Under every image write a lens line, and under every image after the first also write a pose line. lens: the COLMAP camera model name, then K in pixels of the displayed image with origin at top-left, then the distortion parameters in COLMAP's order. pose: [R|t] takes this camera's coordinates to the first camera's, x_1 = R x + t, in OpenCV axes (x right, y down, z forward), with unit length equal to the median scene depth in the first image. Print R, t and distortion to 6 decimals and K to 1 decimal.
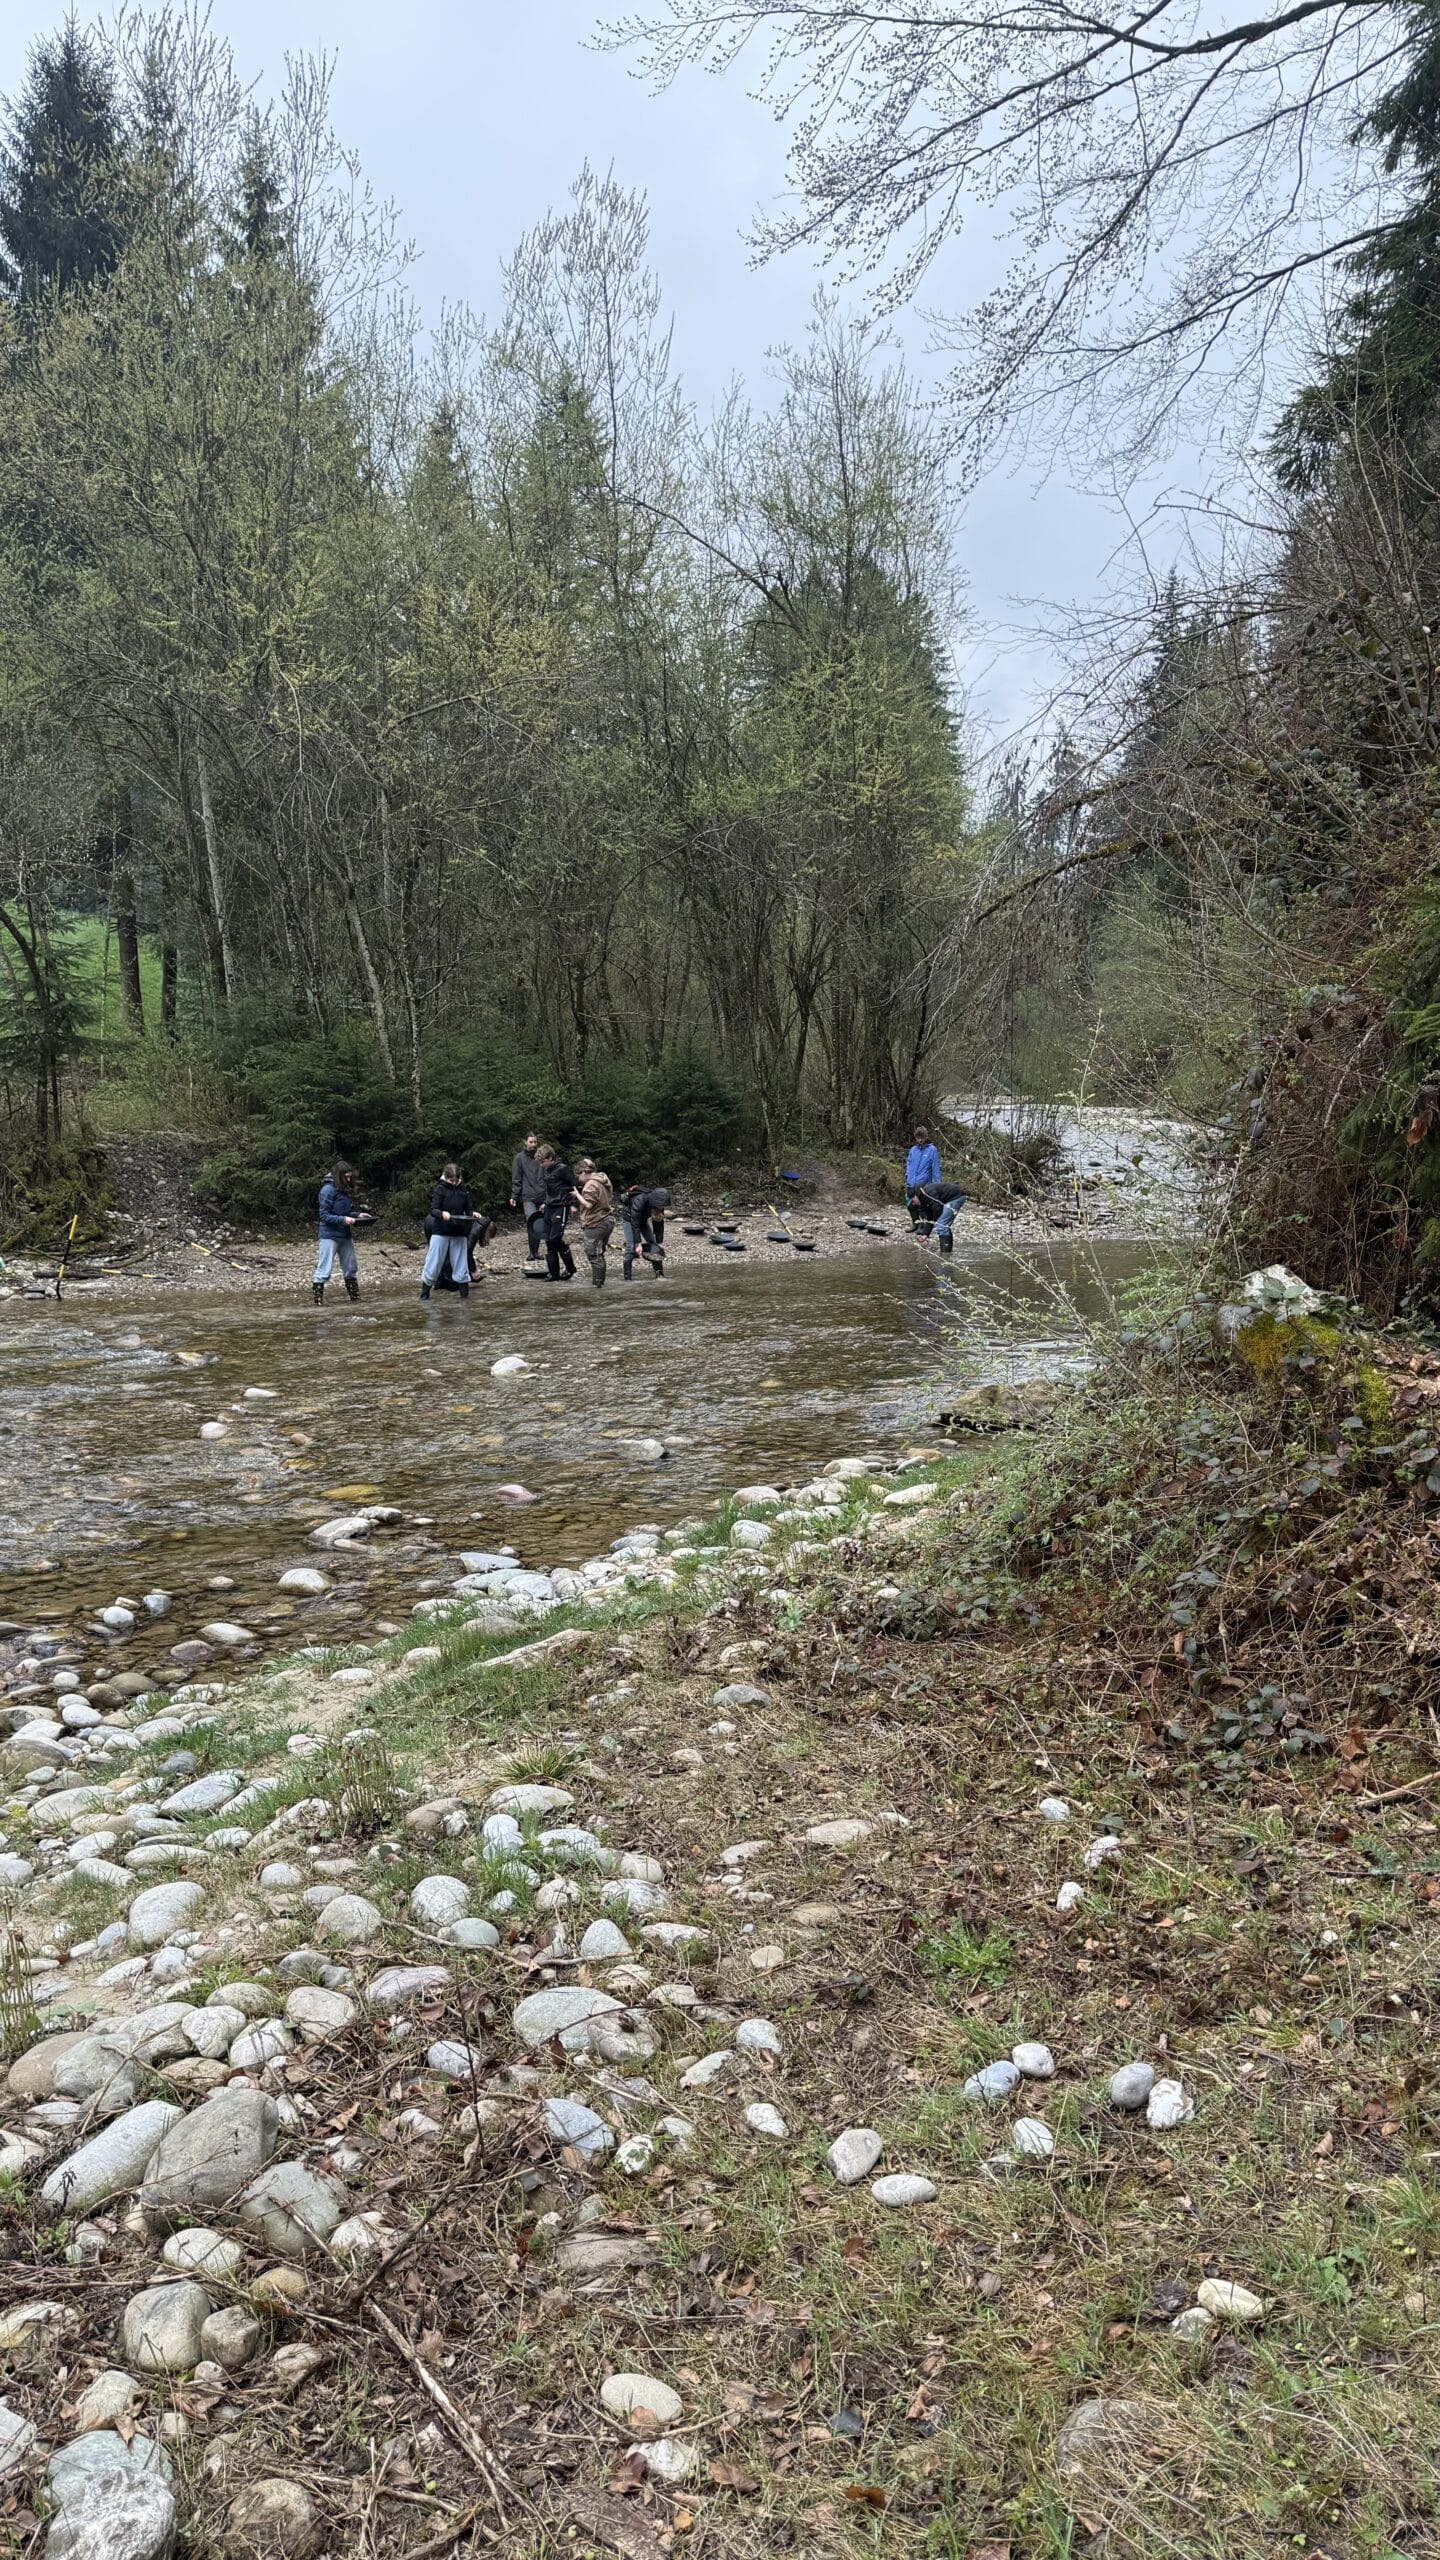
lens RADIAL K [[1783.8, 0, 721.8], [0, 1783.8, 1306.8], [0, 0, 1]] dist [0.068996, -0.097635]
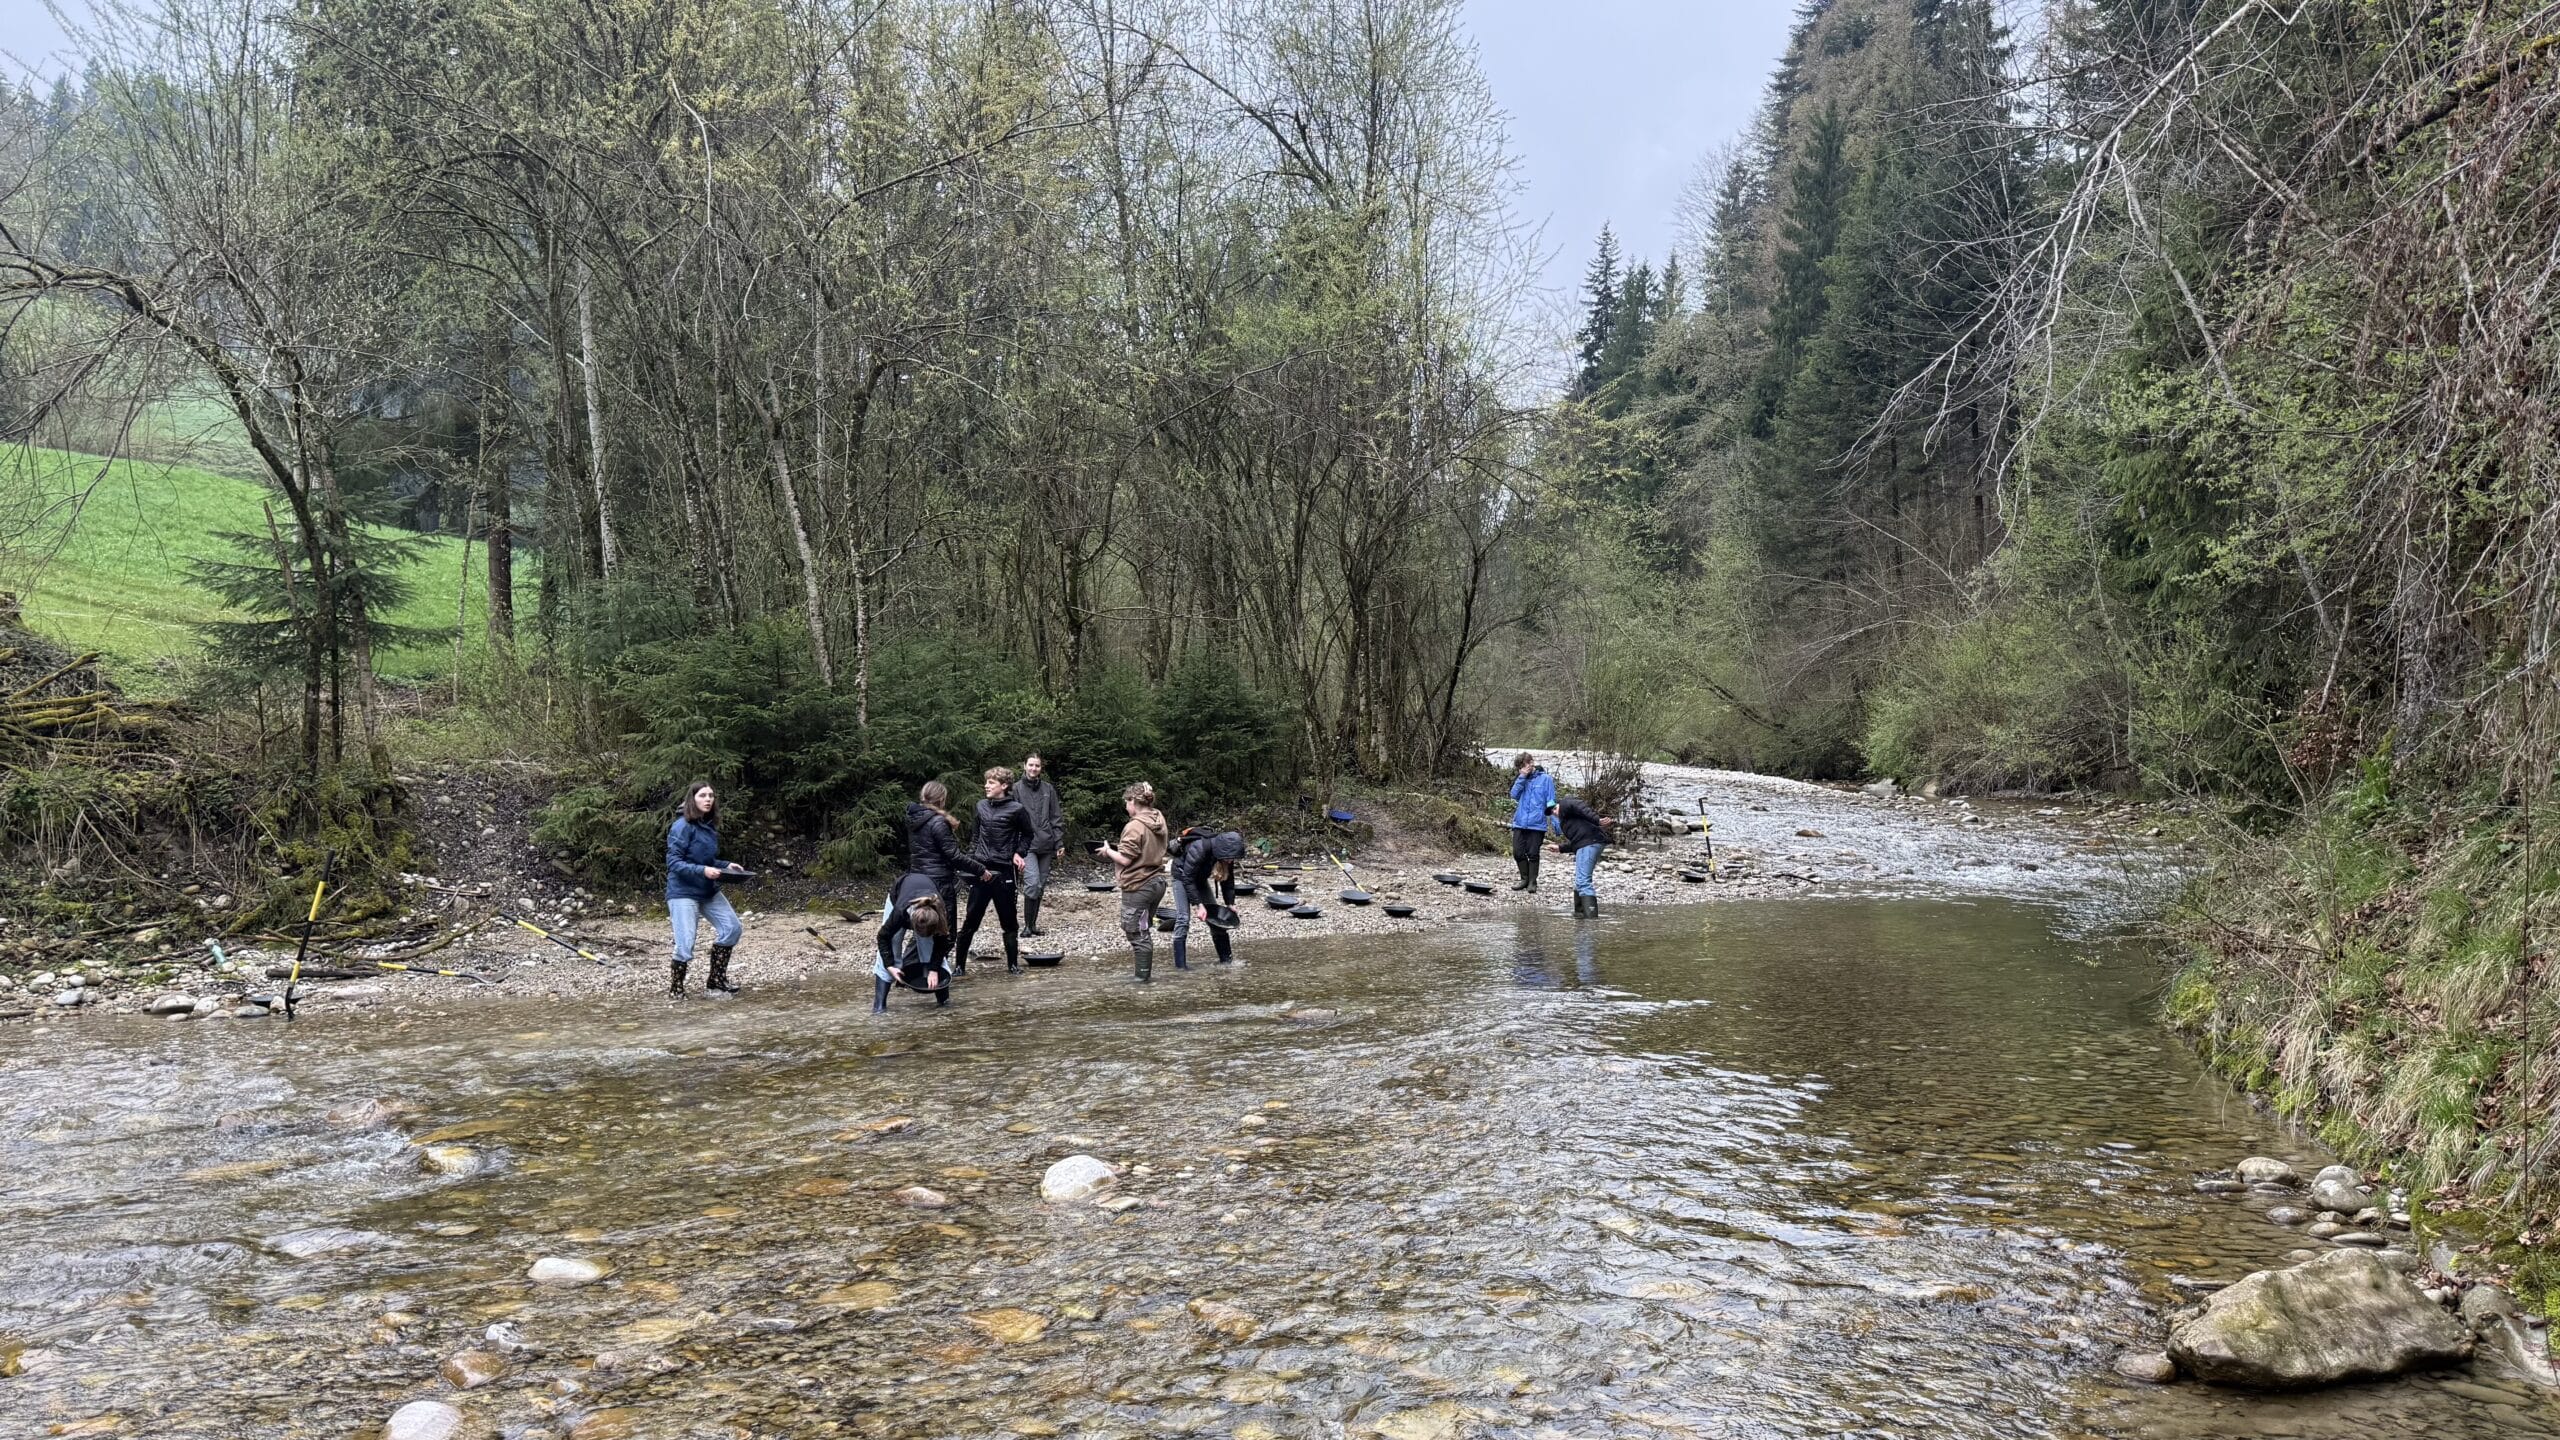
lens RADIAL K [[1783.8, 0, 1274.0], [0, 1783.8, 728.2], [0, 0, 1]] dist [0.068996, -0.097635]
pose [[0.997189, -0.001869, 0.074909, -0.060804], [0.011293, 0.992019, -0.125581, -0.017688], [-0.074076, 0.126074, 0.989251, 0.283187]]
